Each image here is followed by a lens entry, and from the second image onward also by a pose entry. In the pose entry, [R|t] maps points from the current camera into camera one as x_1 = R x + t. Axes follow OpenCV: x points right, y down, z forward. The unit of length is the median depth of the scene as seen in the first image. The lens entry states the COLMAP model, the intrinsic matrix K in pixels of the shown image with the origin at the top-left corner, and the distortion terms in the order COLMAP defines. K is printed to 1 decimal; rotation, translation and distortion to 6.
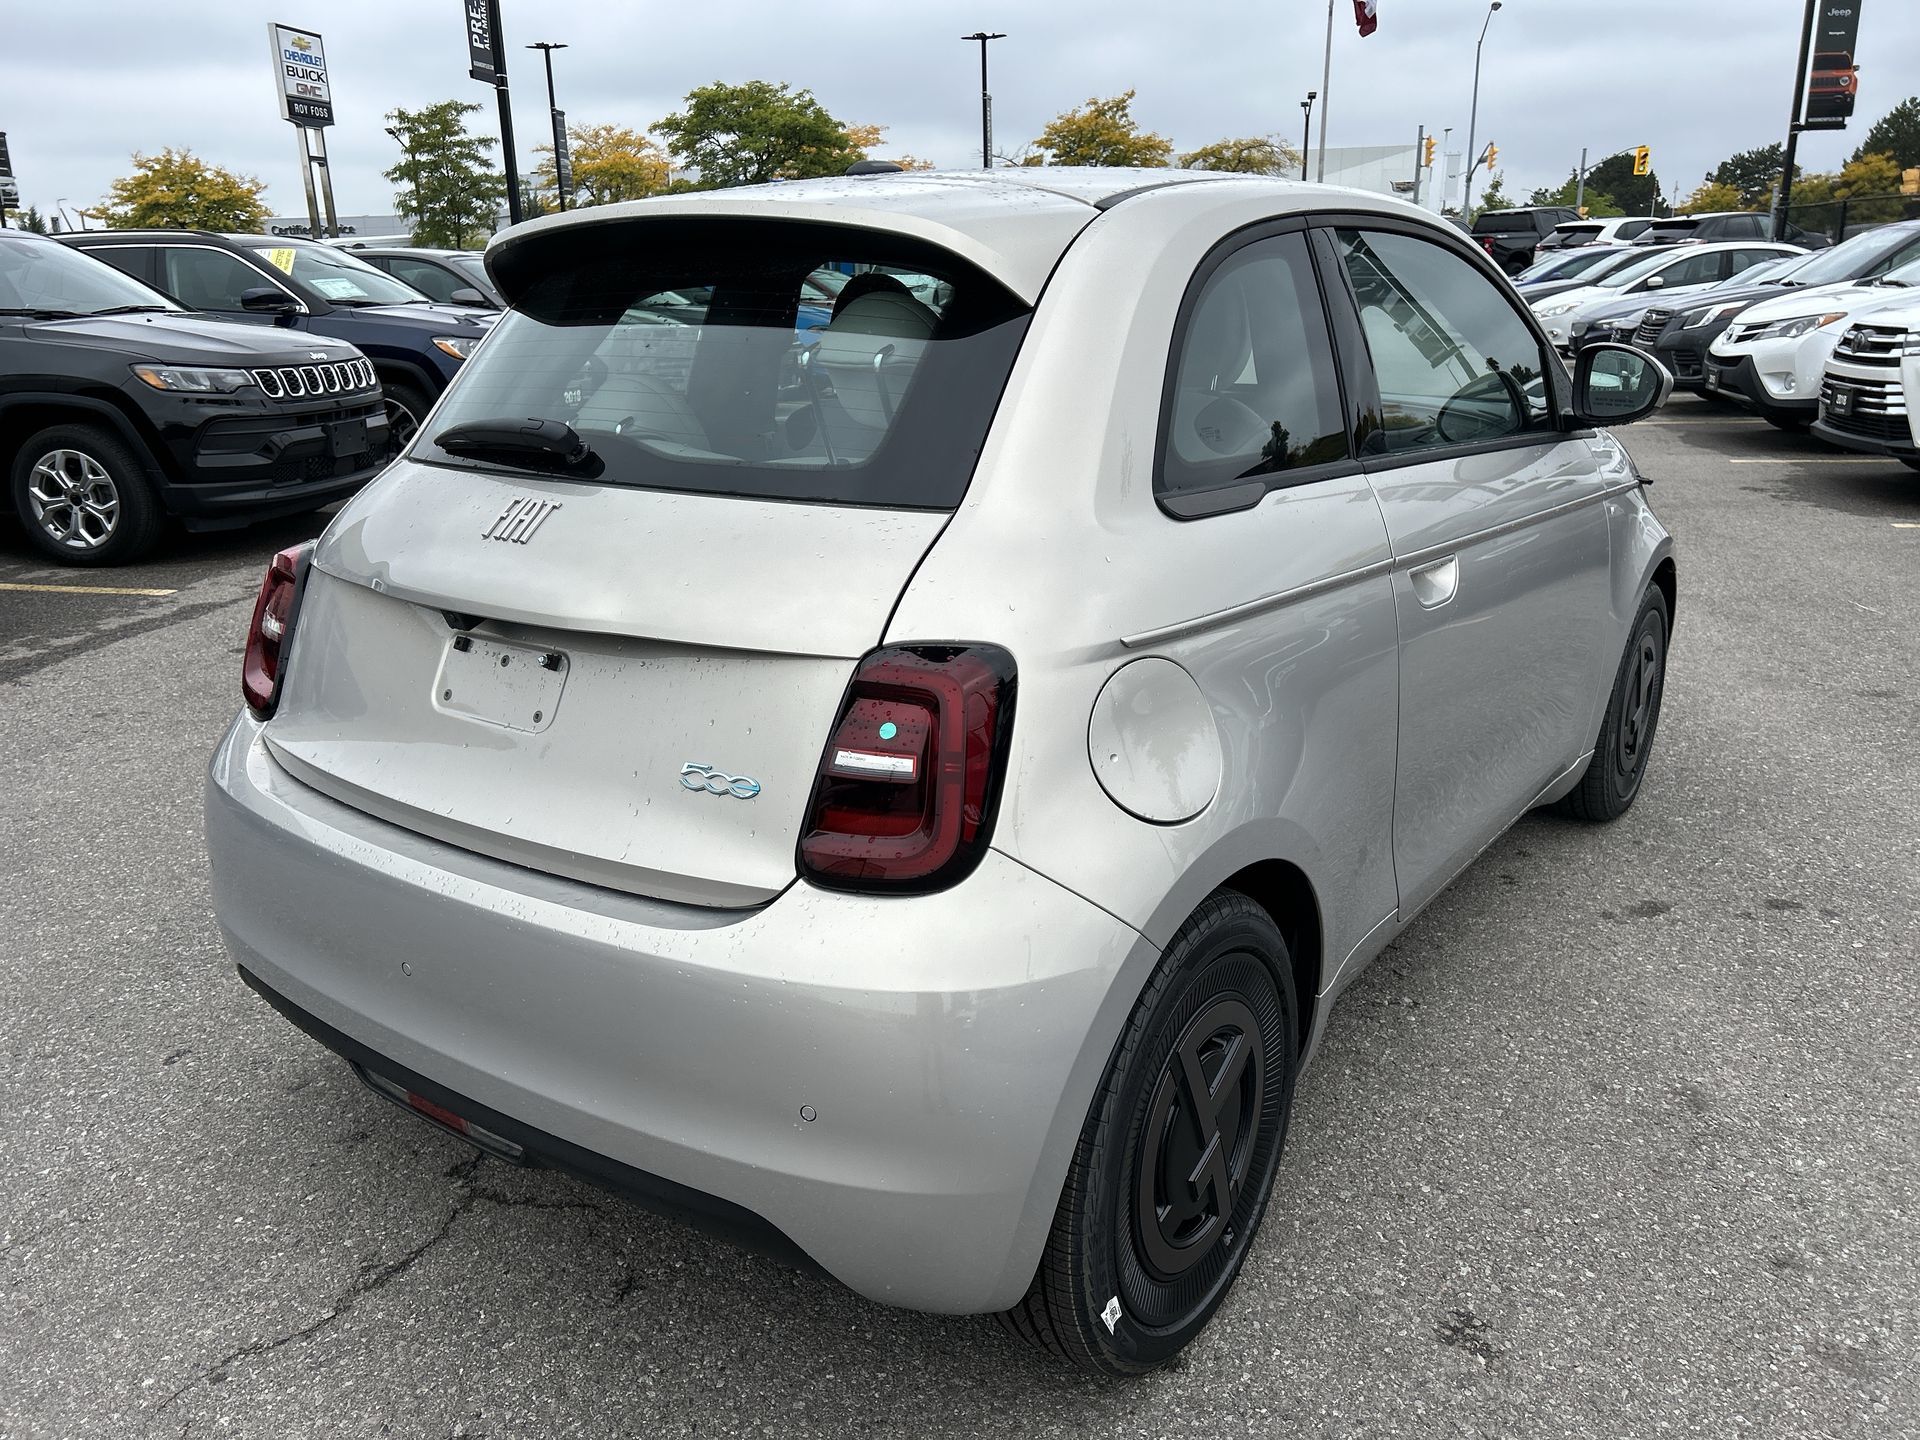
lens RADIAL K [[1438.2, 0, 953.3], [0, 1438.2, 714.6], [0, 0, 1]] dist [0.041597, -0.036168]
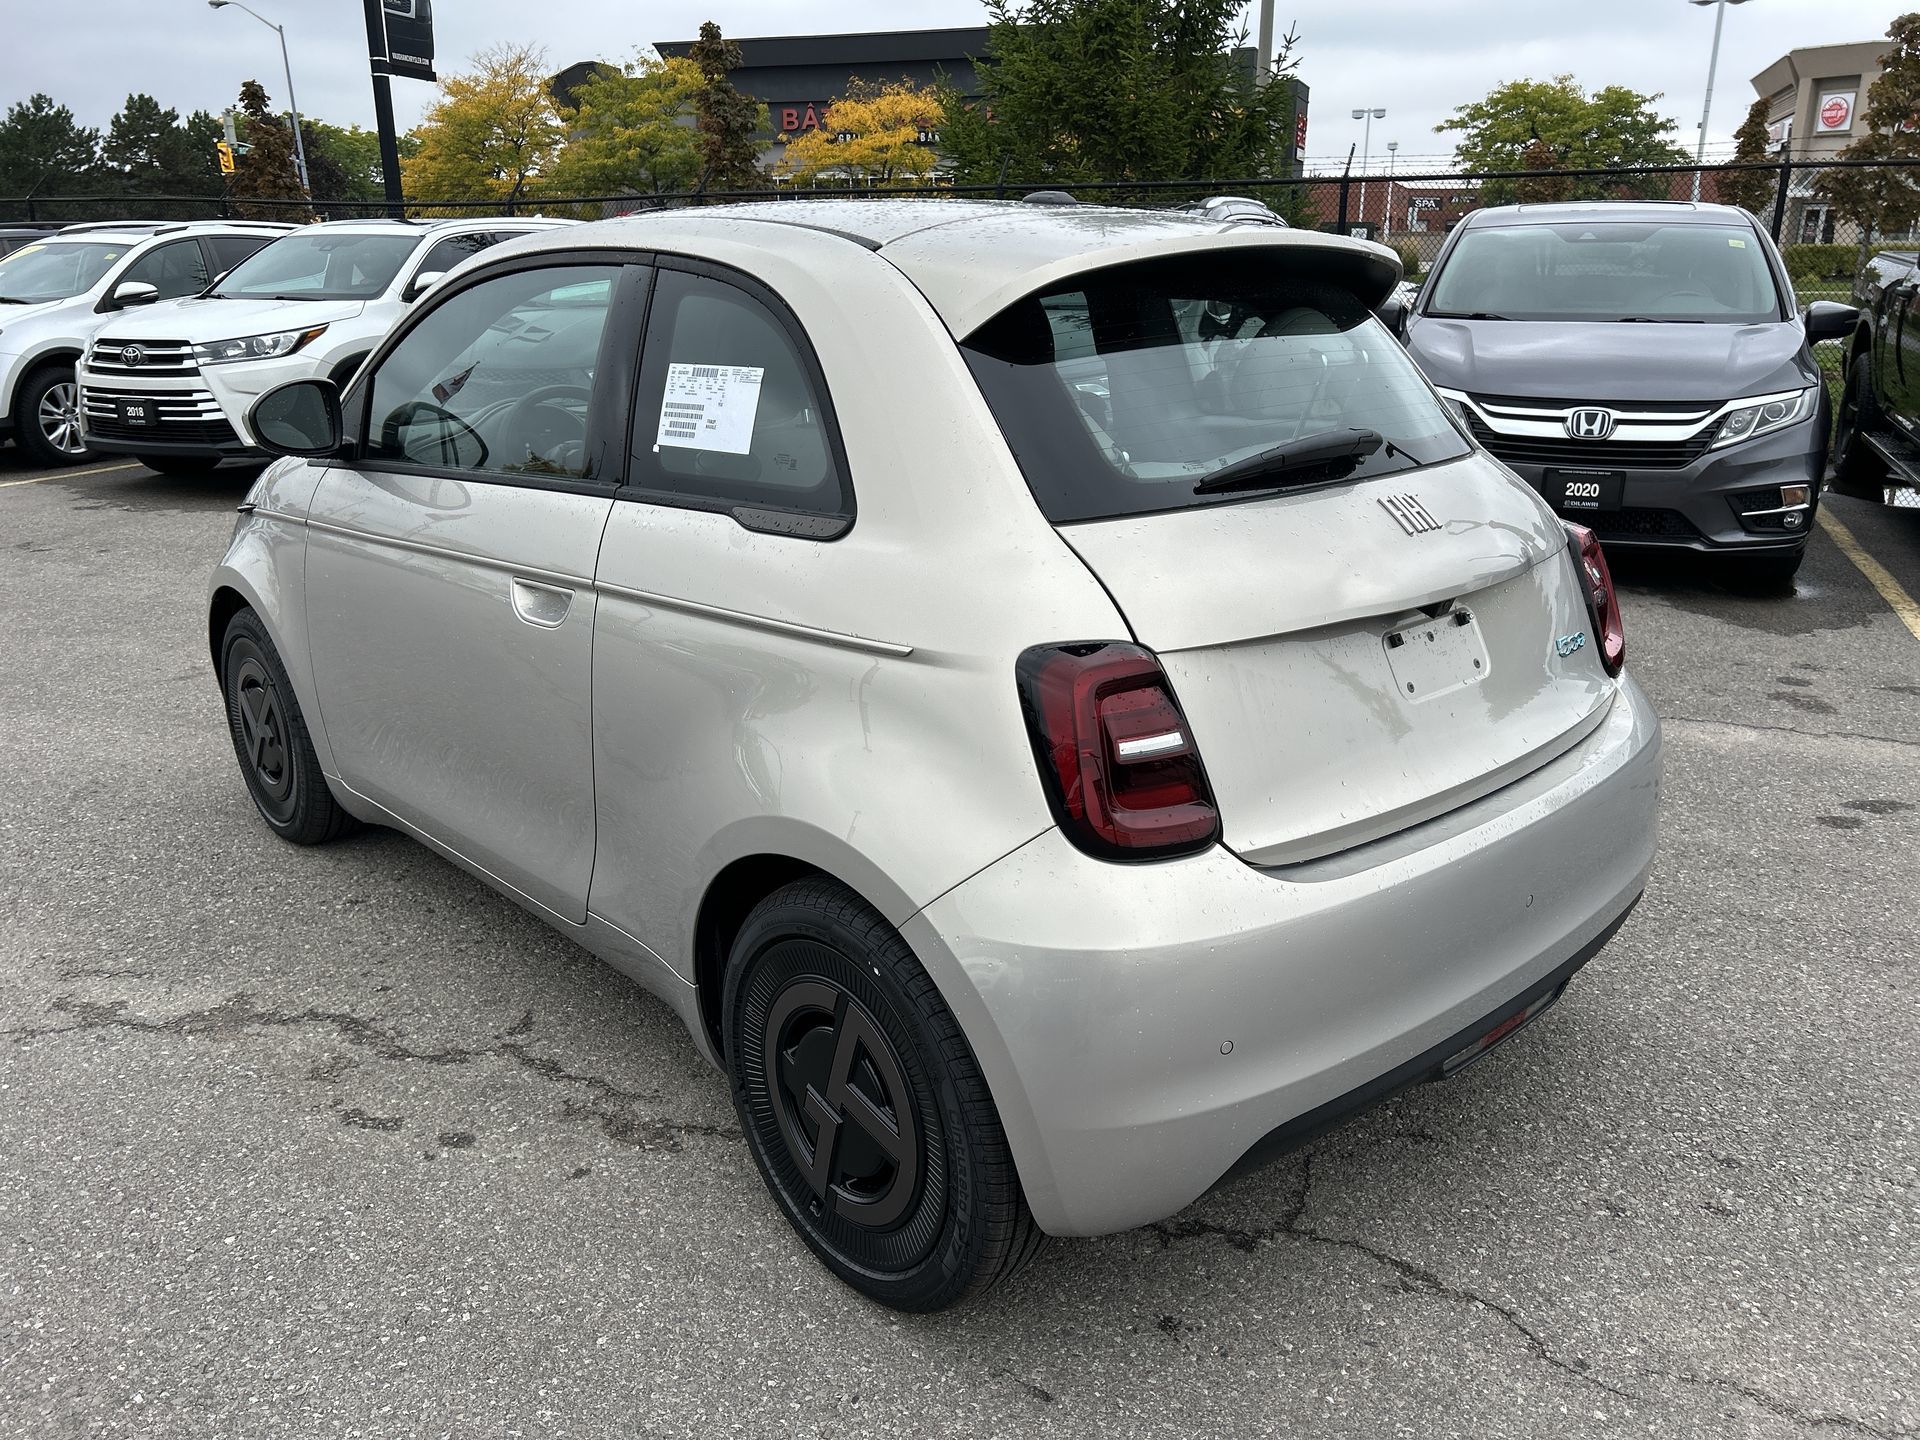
lens RADIAL K [[1458.3, 0, 949.5], [0, 1458.3, 715.3], [0, 0, 1]] dist [0.055815, -0.058904]
pose [[0.196463, -0.278116, 0.940241, -0.069315], [0.289930, 0.932527, 0.215253, -0.015747], [-0.936666, 0.230315, 0.263841, 0.049538]]
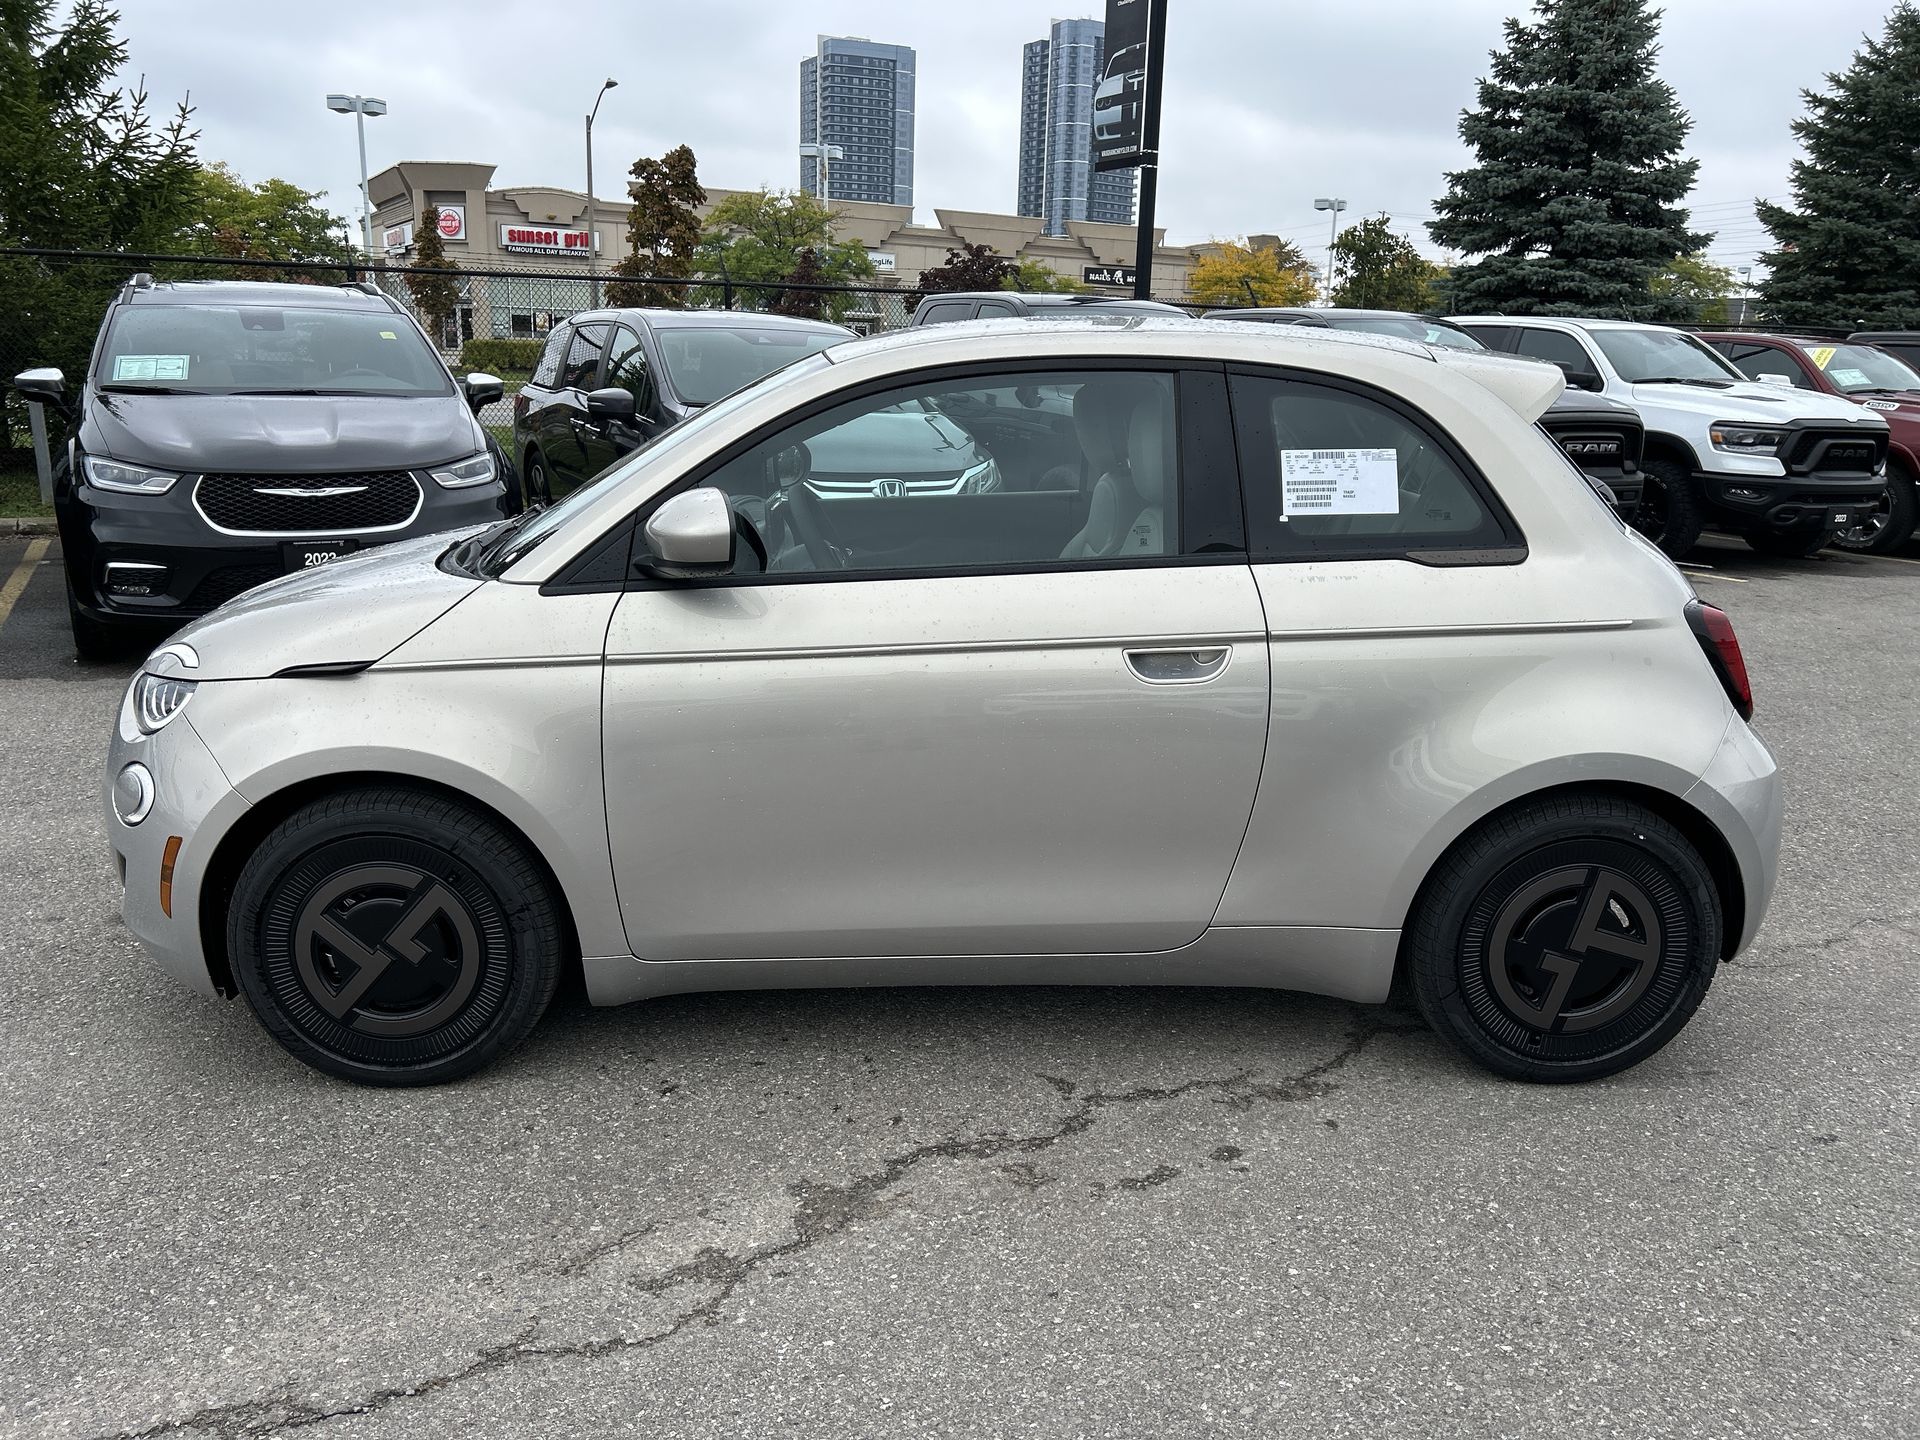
lens RADIAL K [[1461.2, 0, 960.0], [0, 1461.2, 720.0], [0, 0, 1]] dist [0.065084, -0.069782]
pose [[-0.630464, -0.184086, 0.754074, -0.059859], [0.219162, 0.889729, 0.400439, -0.040217], [-0.744637, 0.417726, -0.520597, 0.127507]]
